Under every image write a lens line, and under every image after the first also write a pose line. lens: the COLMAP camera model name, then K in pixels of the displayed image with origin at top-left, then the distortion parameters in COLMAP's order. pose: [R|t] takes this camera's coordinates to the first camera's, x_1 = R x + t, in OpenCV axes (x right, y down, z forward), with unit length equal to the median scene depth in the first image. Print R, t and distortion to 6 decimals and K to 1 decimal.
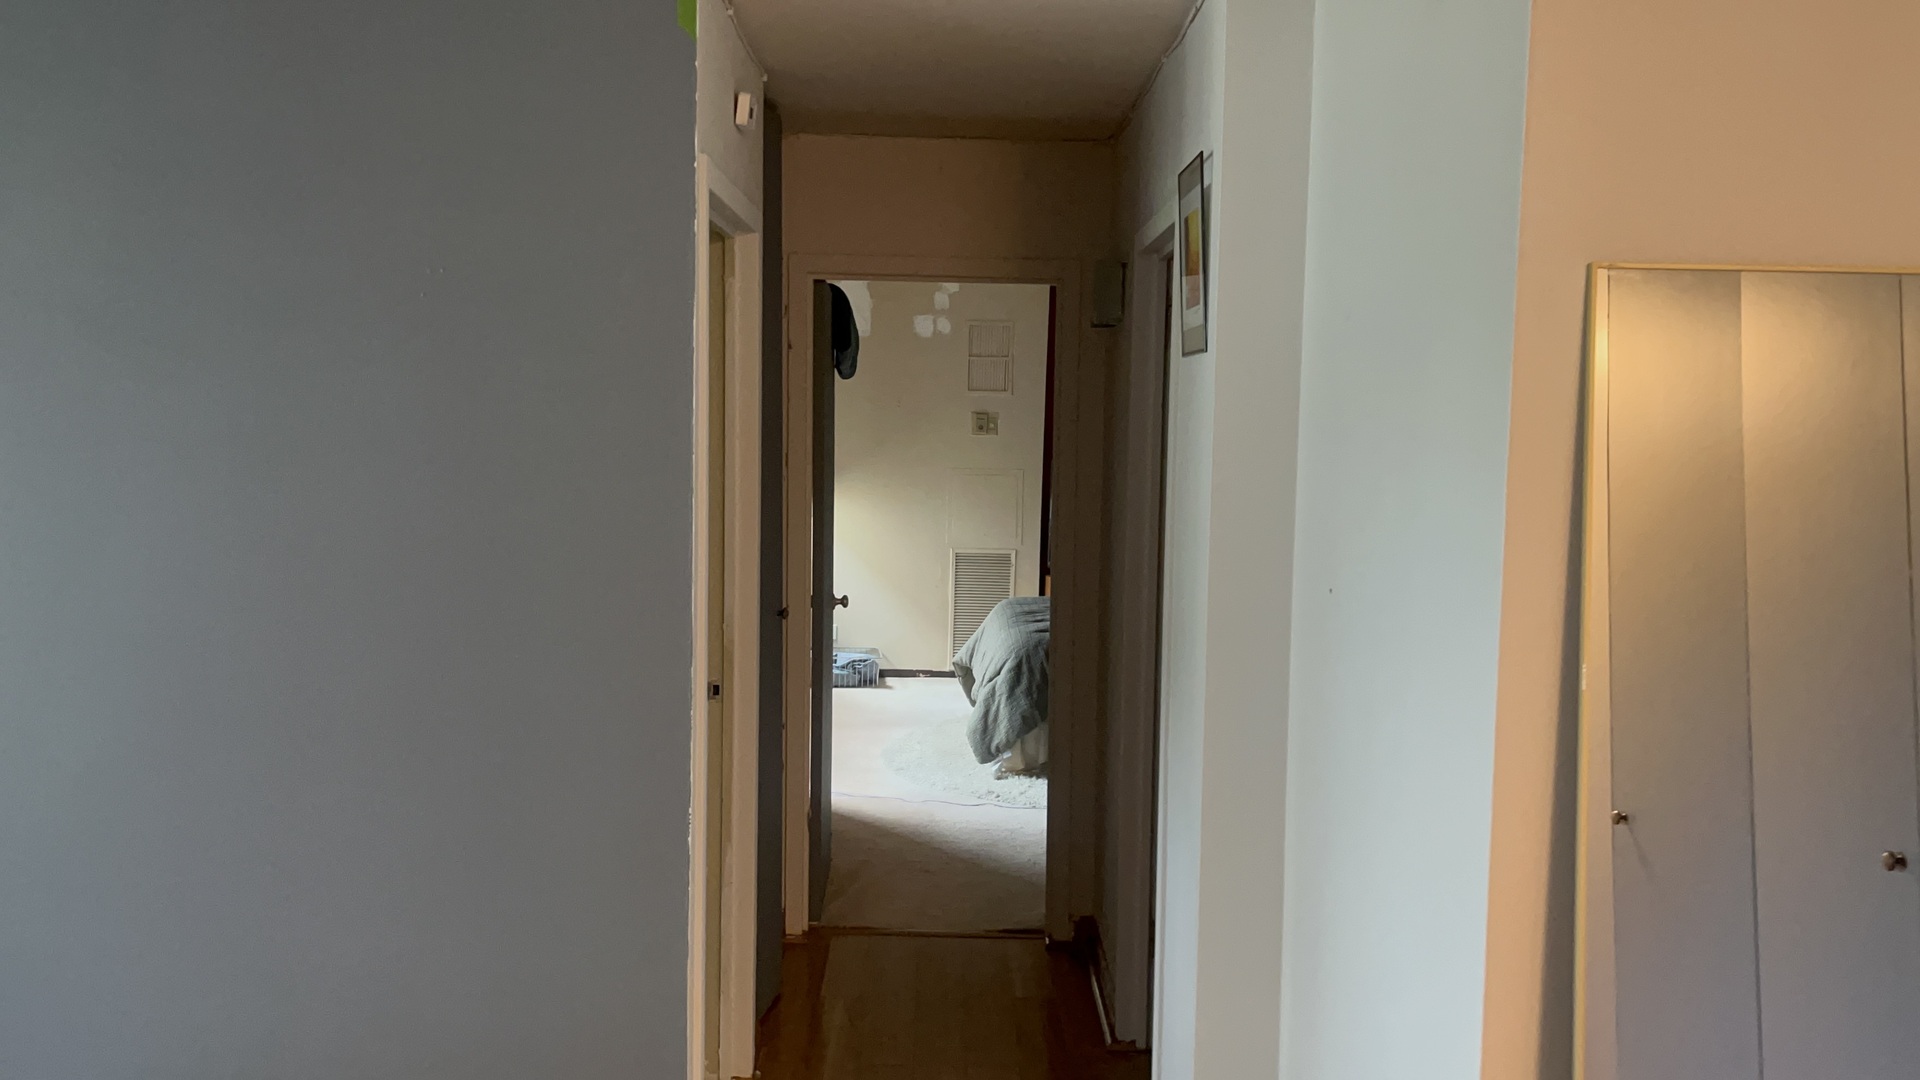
lens RADIAL K [[1693.2, 0, 960.7], [0, 1693.2, 540.0], [0, 0, 1]] dist [0.039016, 0.003807]
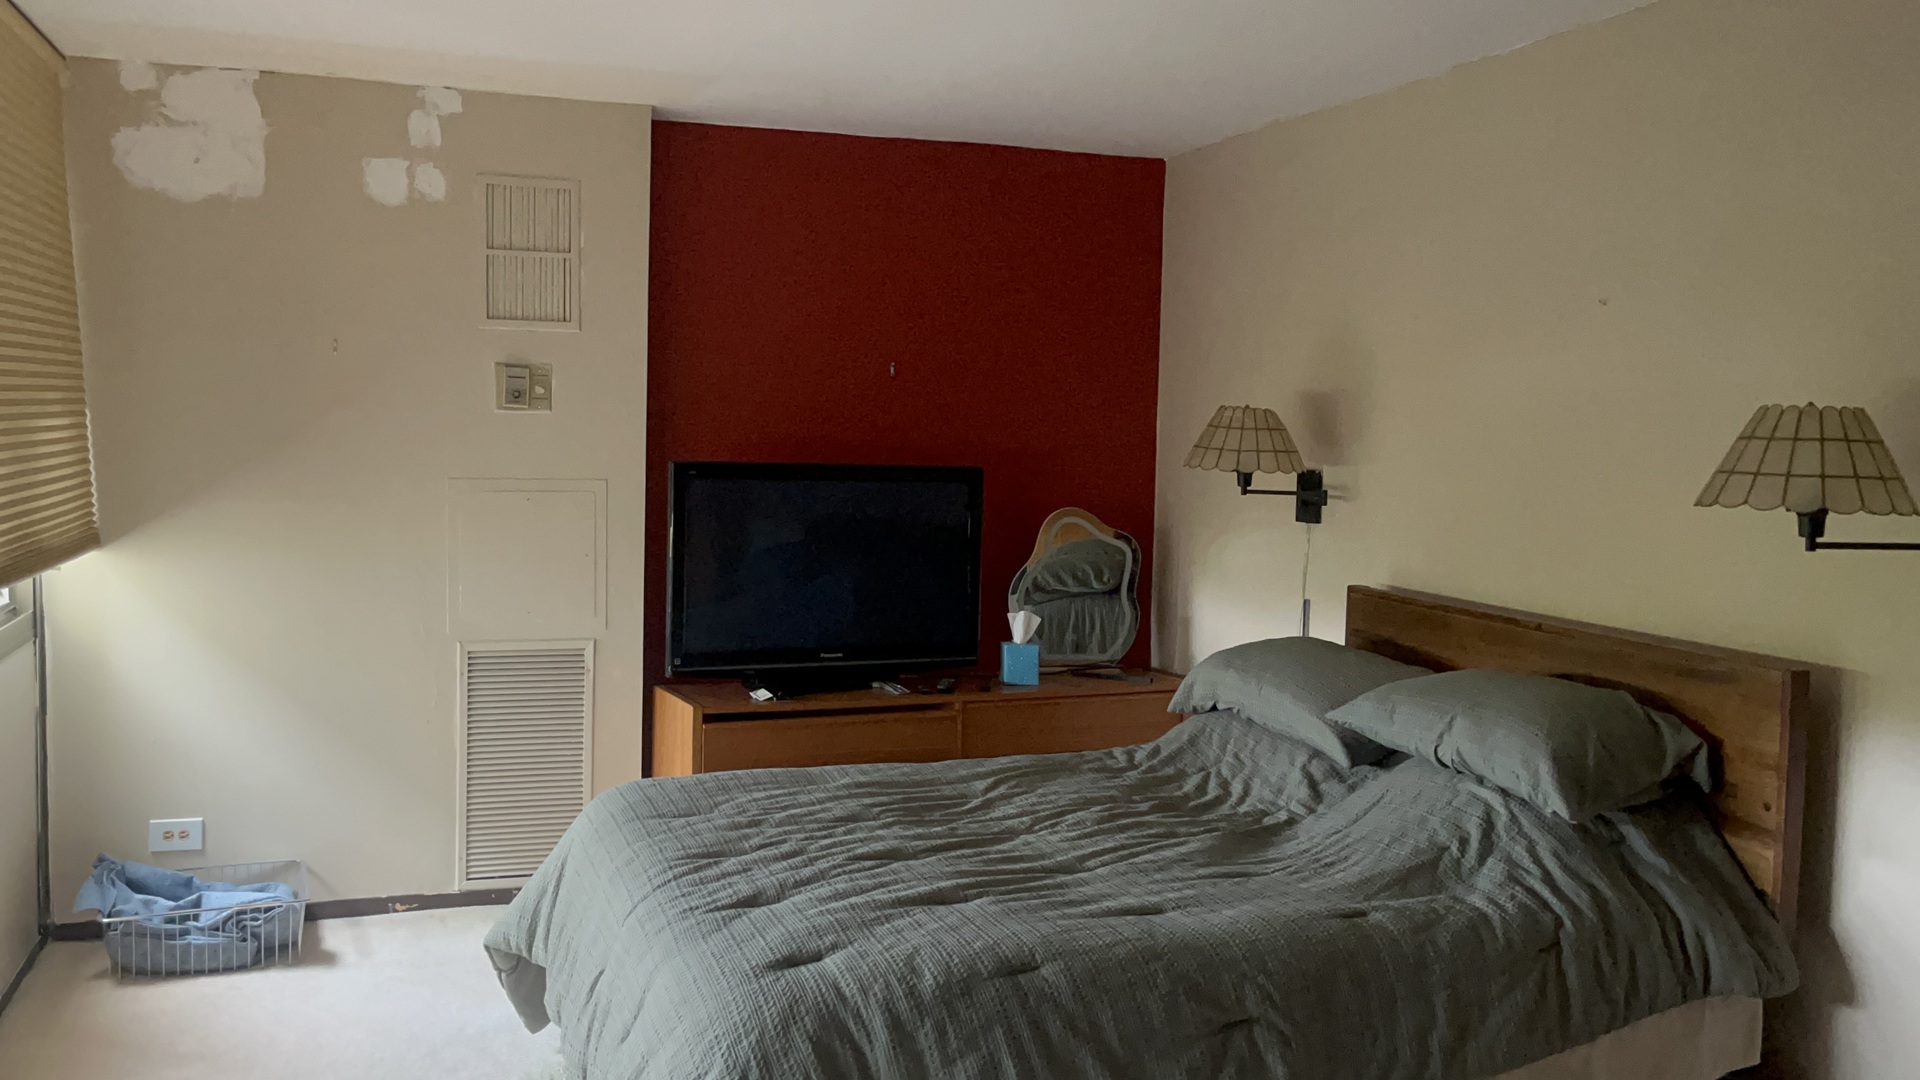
lens RADIAL K [[1693.2, 0, 964.6], [0, 1693.2, 533.5], [0, 0, 1]] dist [0.039016, 0.003807]
pose [[0.950188, -0.023755, 0.310770, -0.018582], [0.021223, 0.999708, 0.011527, -0.029293], [-0.310953, -0.004357, 0.950415, 0.492981]]
